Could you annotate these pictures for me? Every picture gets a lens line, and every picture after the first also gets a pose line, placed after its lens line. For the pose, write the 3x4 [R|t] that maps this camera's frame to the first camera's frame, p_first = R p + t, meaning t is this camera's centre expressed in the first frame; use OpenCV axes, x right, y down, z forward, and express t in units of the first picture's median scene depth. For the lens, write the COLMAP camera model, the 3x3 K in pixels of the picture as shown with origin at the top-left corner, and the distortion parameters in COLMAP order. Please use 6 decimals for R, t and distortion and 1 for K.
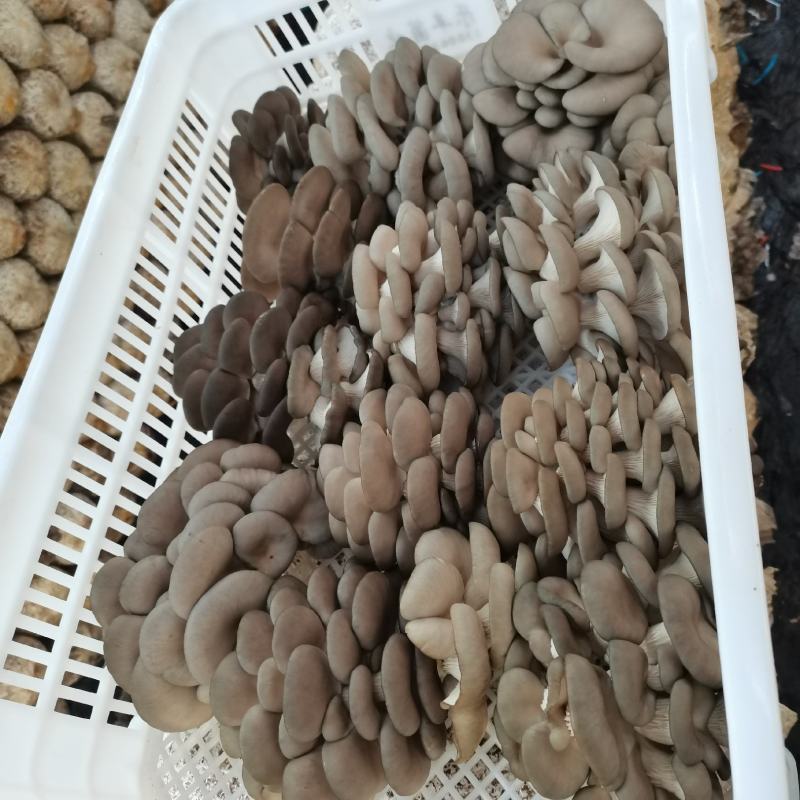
lens RADIAL K [[829.1, 0, 400.0], [0, 829.1, 400.0], [0, 0, 1]] dist [0.067548, -0.025646]
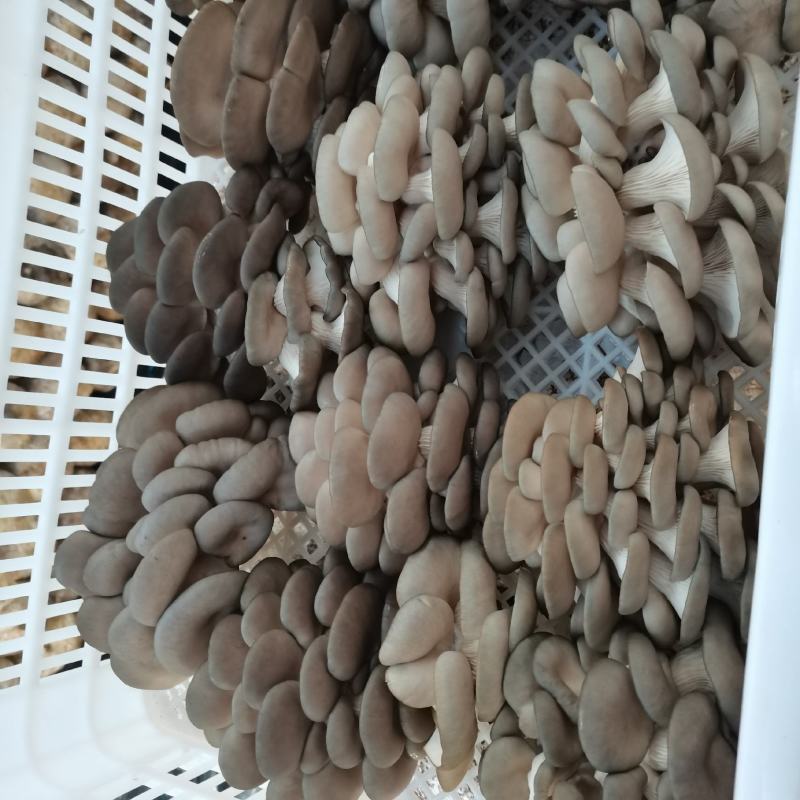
lens RADIAL K [[829.1, 0, 400.0], [0, 829.1, 400.0], [0, 0, 1]] dist [0.067548, -0.025646]
pose [[0.998387, -0.001114, -0.056756, 0.065860], [0.026692, 0.891609, 0.452020, -0.359248], [0.050101, -0.452806, 0.890201, 0.295846]]
